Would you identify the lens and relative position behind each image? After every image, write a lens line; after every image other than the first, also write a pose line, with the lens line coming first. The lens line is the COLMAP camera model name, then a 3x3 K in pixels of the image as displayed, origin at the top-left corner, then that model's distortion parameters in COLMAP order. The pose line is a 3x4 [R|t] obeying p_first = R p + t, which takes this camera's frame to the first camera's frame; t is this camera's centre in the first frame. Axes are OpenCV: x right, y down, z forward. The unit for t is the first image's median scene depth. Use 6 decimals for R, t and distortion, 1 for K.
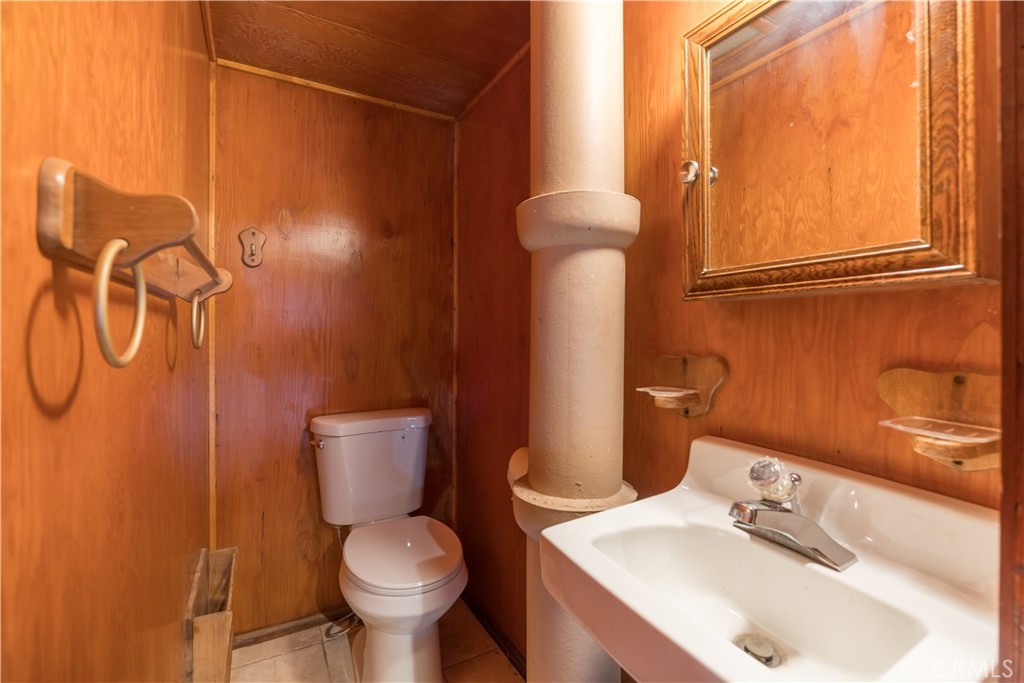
lens RADIAL K [[420.7, 0, 512.8], [0, 420.7, 331.9], [0, 0, 1]] dist [-0.013549, -0.000156]
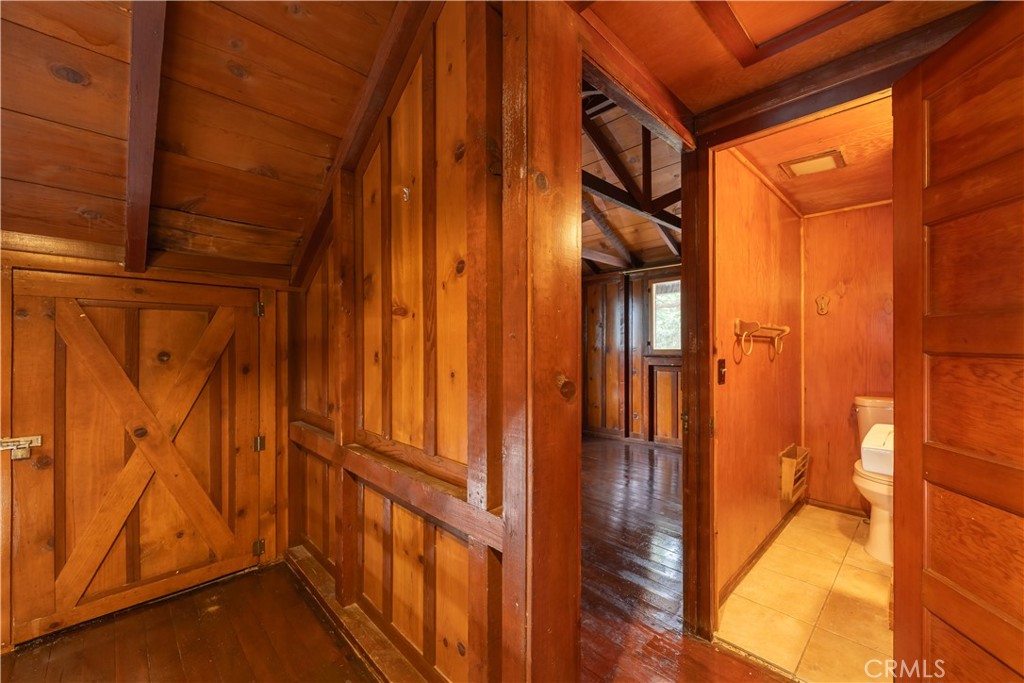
lens RADIAL K [[397.9, 0, 516.1], [0, 397.9, 344.8], [0, 0, 1]] dist [-0.002267, -0.000195]
pose [[0.192560, -0.007018, -0.981260, 0.936105], [-0.000647, 0.999973, -0.007278, -0.002042], [0.981285, 0.002036, 0.192550, -0.774475]]
